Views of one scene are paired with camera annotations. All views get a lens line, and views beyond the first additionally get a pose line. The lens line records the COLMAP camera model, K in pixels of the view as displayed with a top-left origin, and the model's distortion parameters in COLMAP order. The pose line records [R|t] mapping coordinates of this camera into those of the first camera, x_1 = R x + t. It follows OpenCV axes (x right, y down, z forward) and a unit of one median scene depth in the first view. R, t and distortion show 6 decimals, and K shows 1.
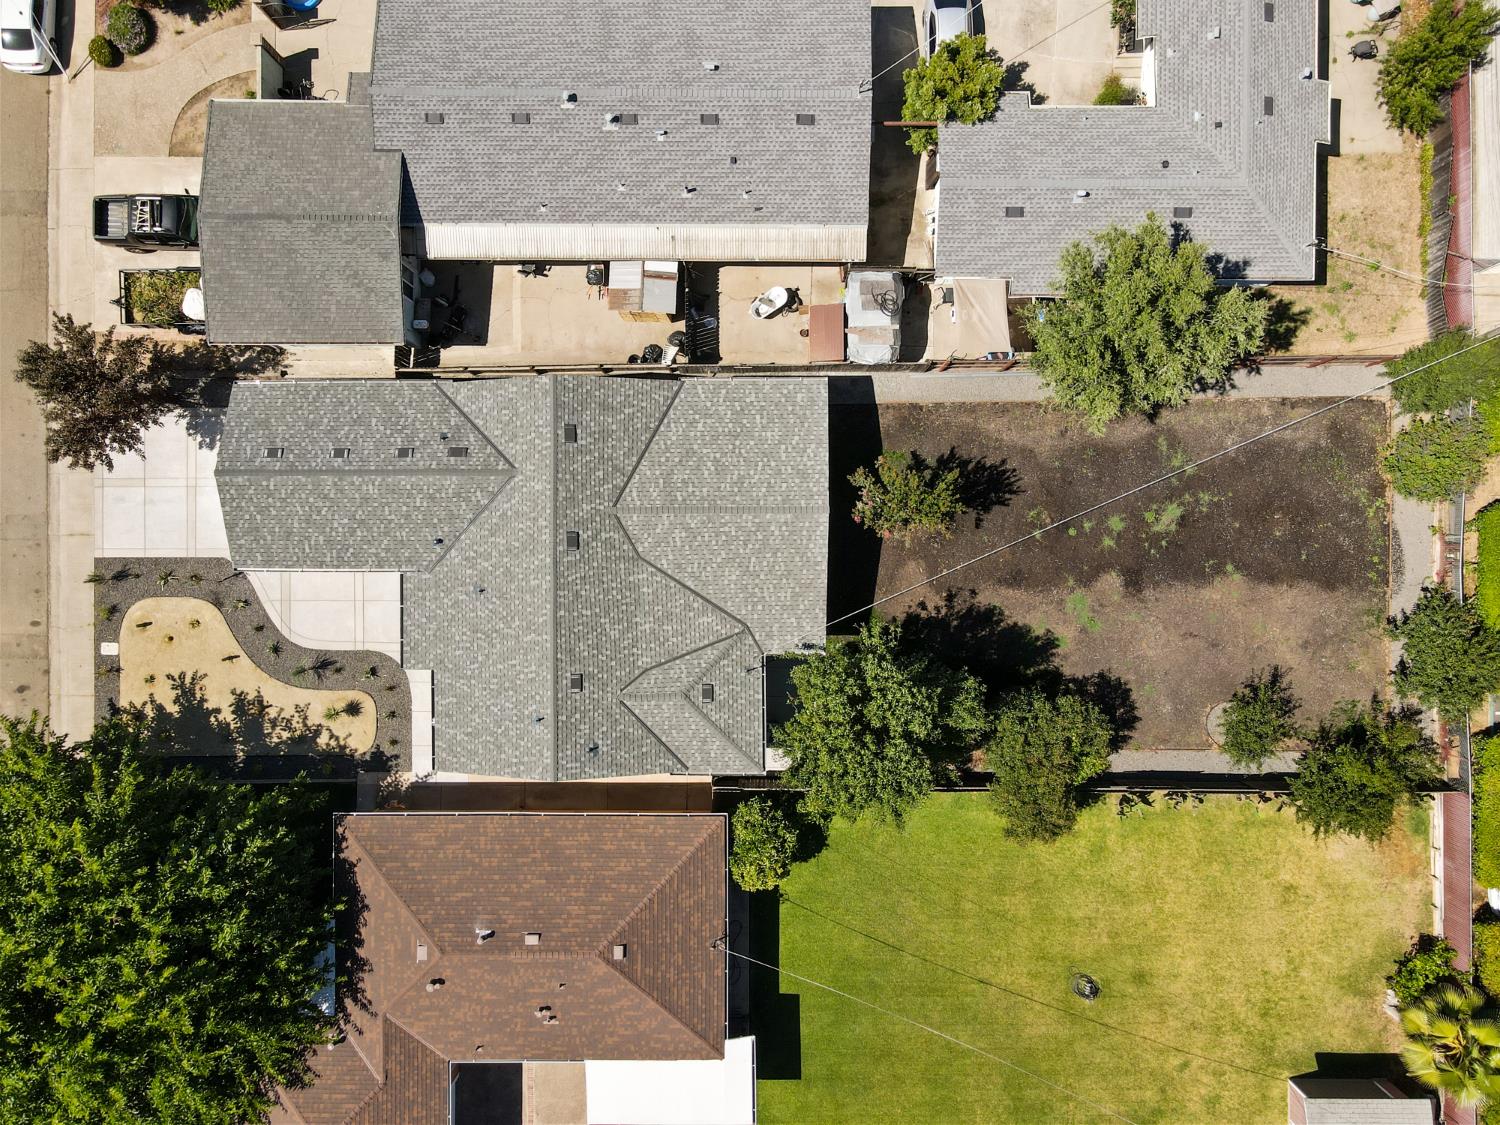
lens RADIAL K [[1108.4, 0, 749.7], [0, 1108.4, 567.3], [0, 0, 1]] dist [0.017417, -0.000816]
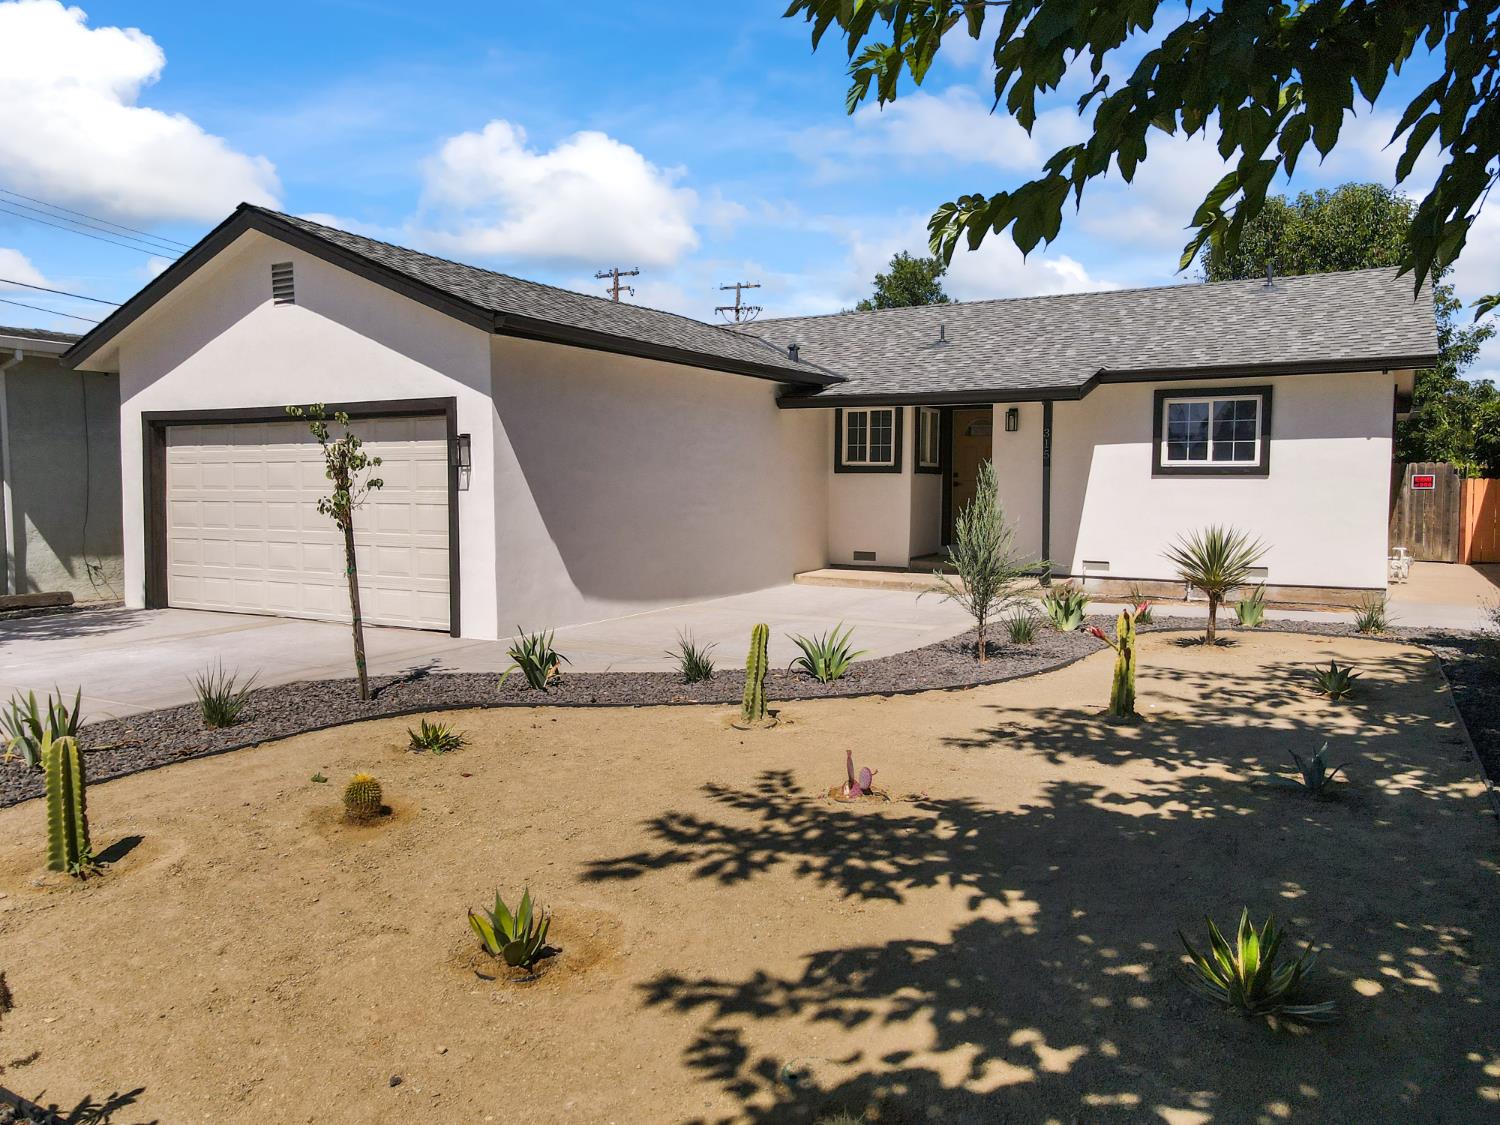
lens RADIAL K [[1108.4, 0, 754.5], [0, 1108.4, 552.7], [0, 0, 1]] dist [0.017417, -0.000816]
pose [[0.490362, -0.037421, 0.870715, -0.635602], [0.871297, 0.043616, -0.488815, 0.166196], [-0.019685, 0.998347, 0.053992, 1.018075]]
